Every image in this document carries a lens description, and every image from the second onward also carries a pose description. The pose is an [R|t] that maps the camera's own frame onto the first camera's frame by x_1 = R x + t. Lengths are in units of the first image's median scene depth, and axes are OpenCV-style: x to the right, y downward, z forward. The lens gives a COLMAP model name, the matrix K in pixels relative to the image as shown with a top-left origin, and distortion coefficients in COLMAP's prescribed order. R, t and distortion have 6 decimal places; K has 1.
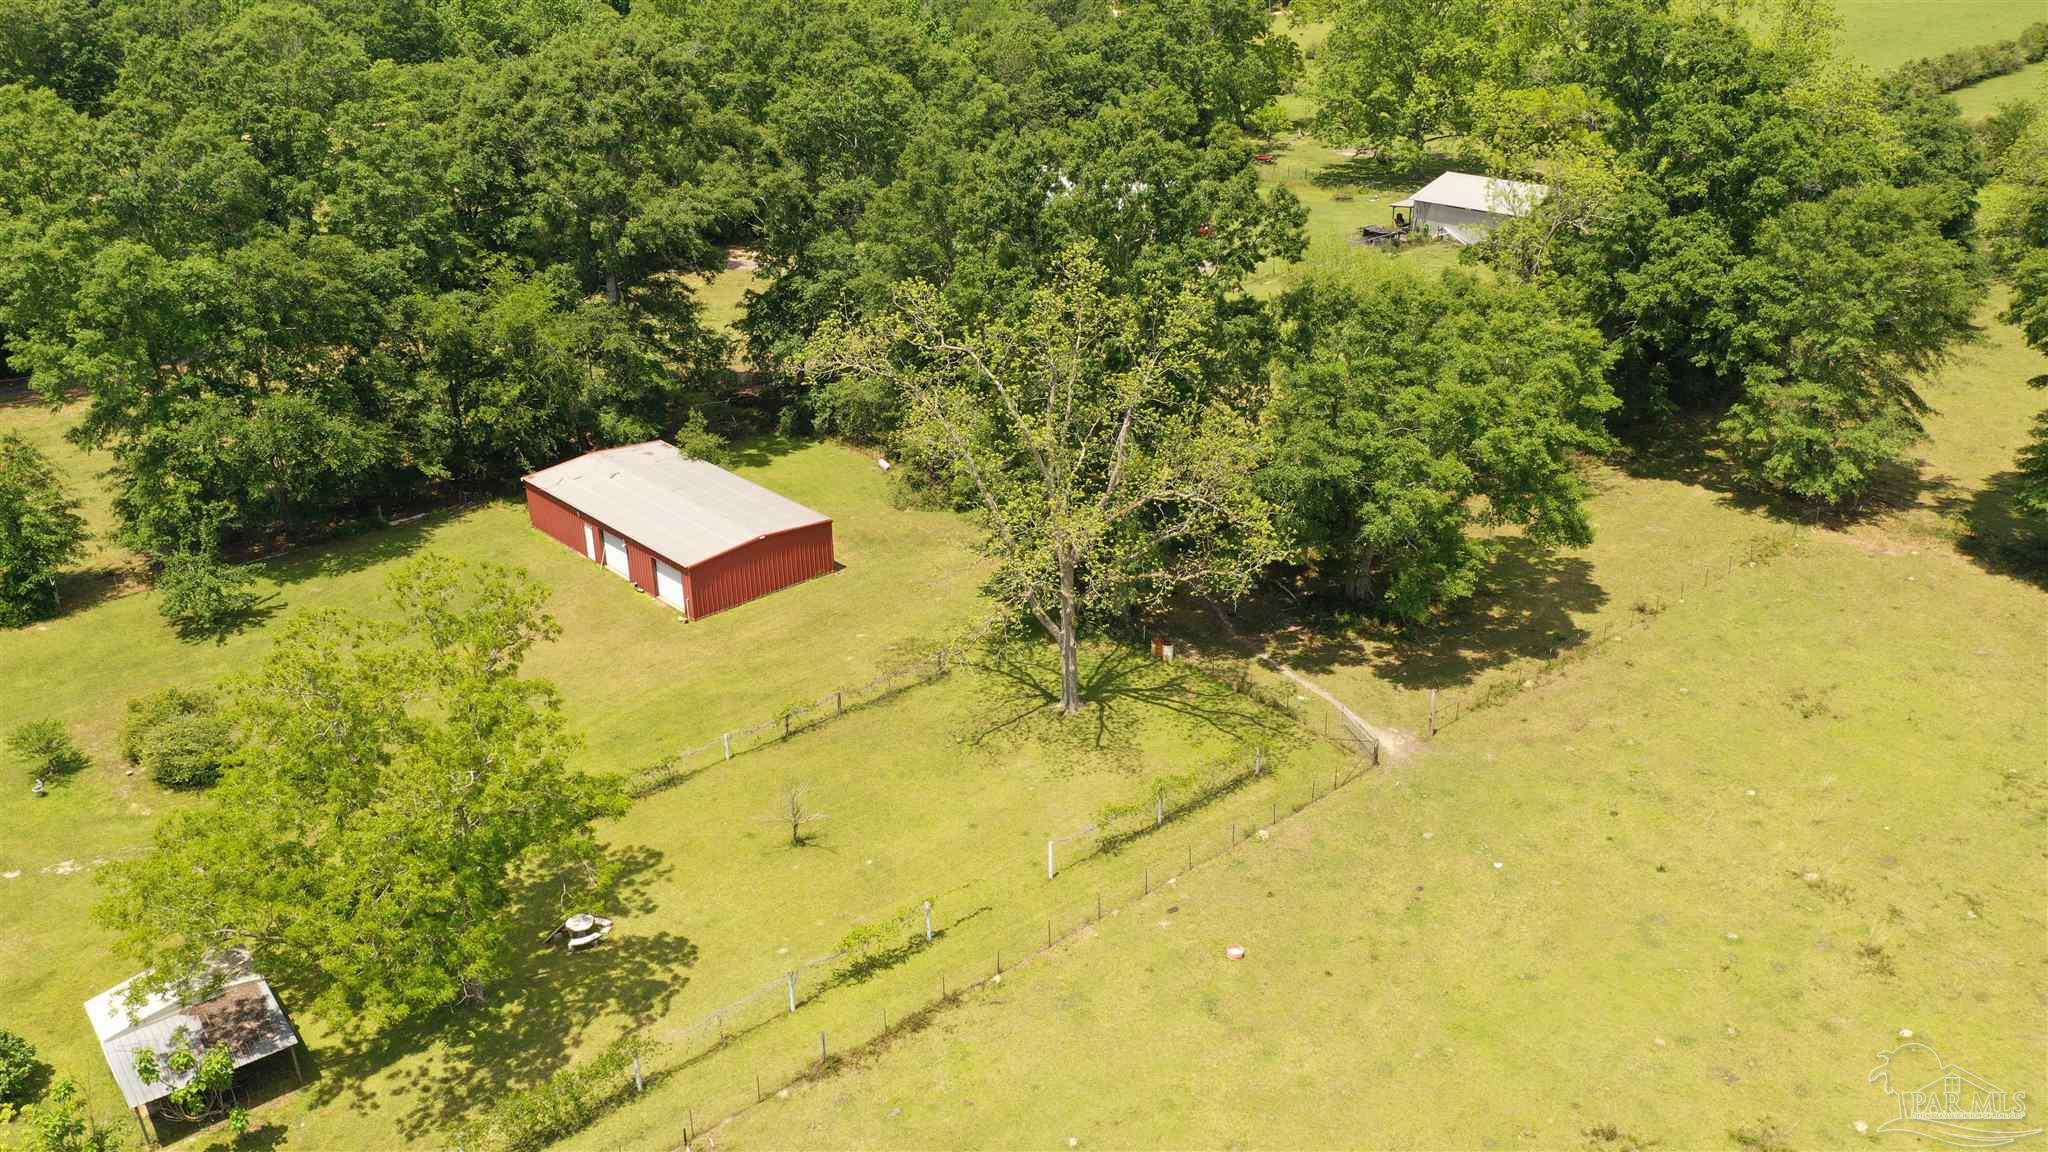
lens RADIAL K [[1613.0, 0, 1024.0], [0, 1613.0, 576.0], [0, 0, 1]] dist [0.033098, -0.002103]
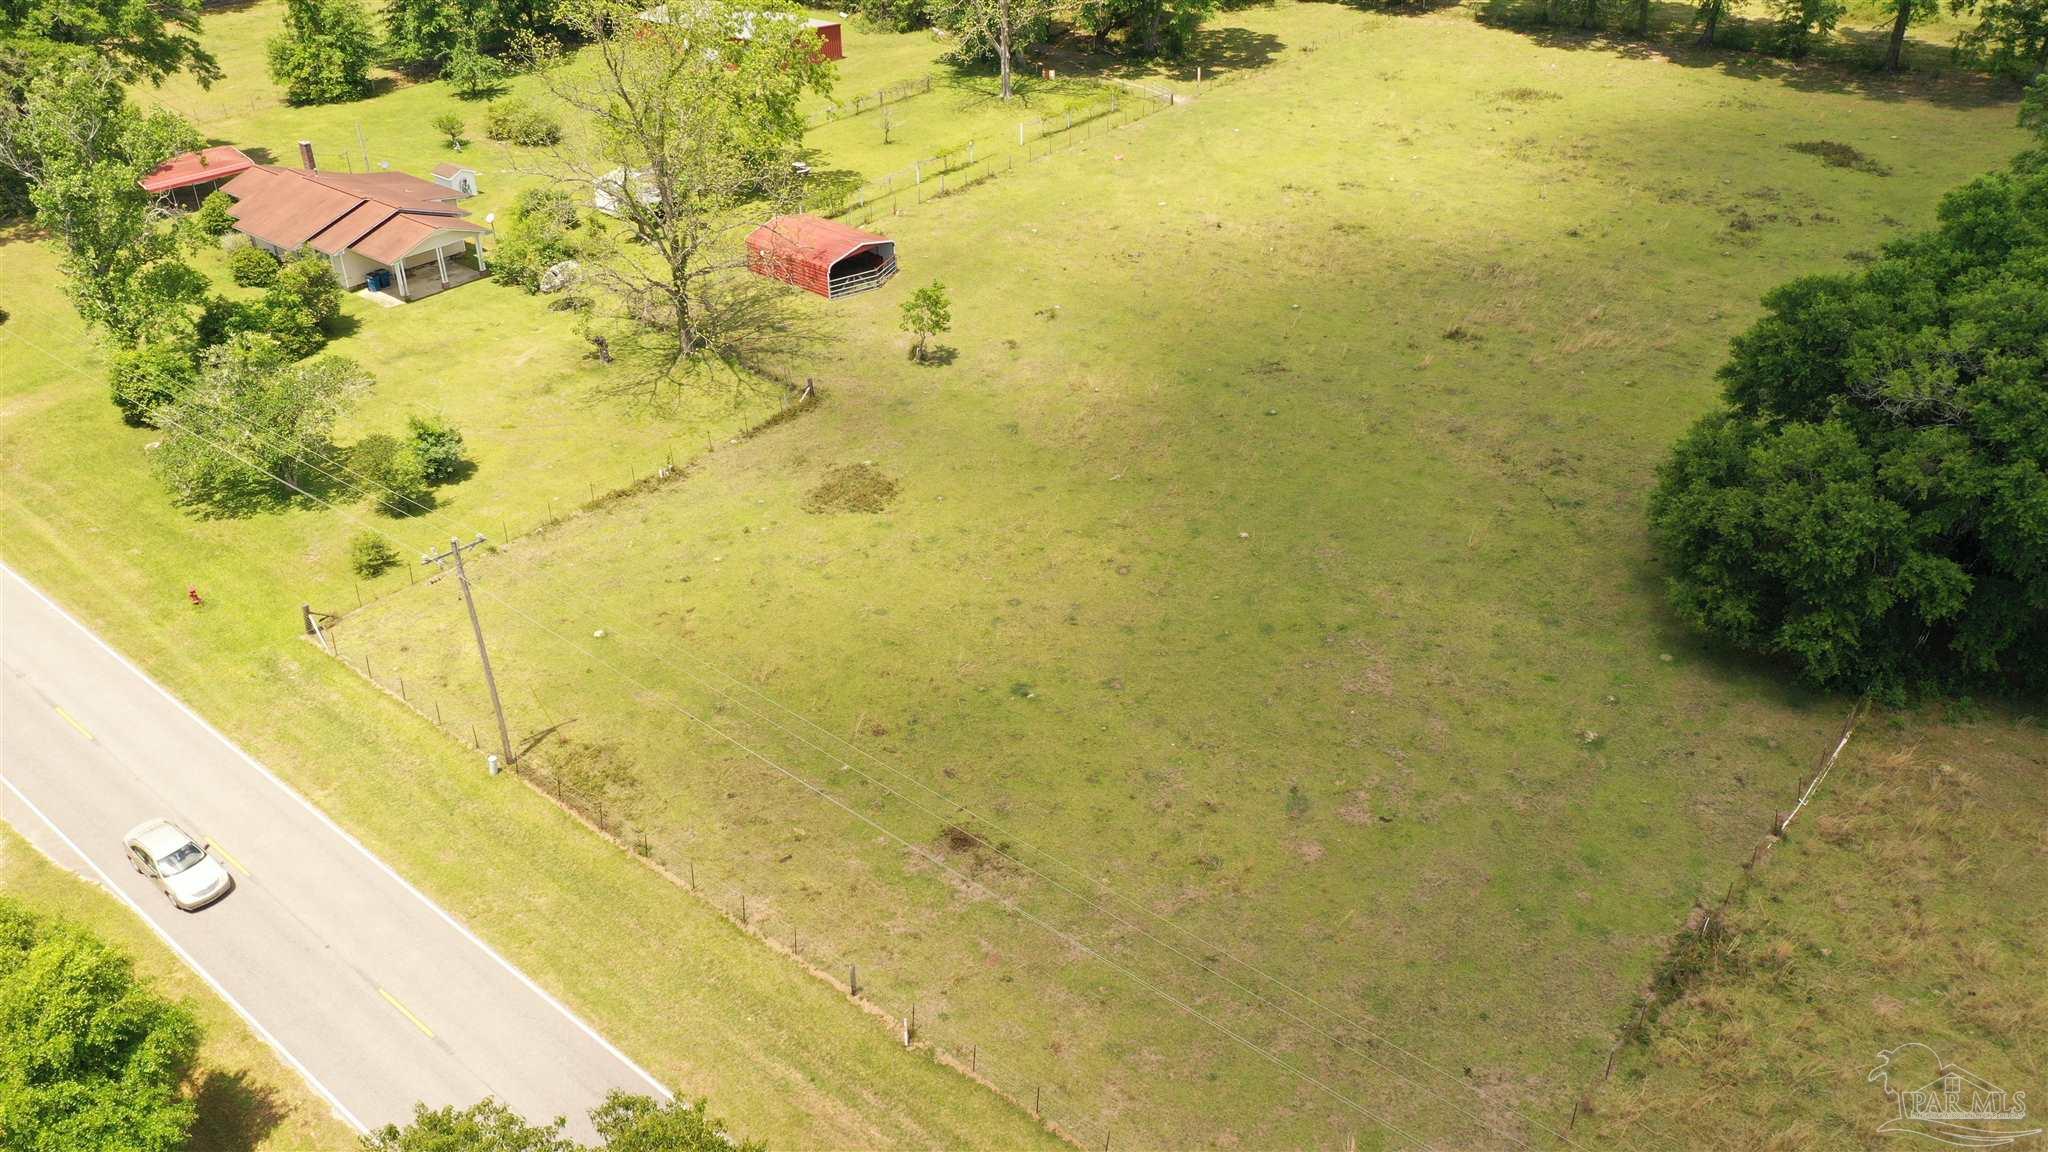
lens RADIAL K [[1613.0, 0, 1024.0], [0, 1613.0, 576.0], [0, 0, 1]] dist [0.033098, -0.002103]
pose [[0.982967, -0.096873, 0.156177, -0.568063], [0.078312, 0.989569, 0.120915, 0.780289], [-0.166261, -0.106625, 0.980300, -1.675594]]
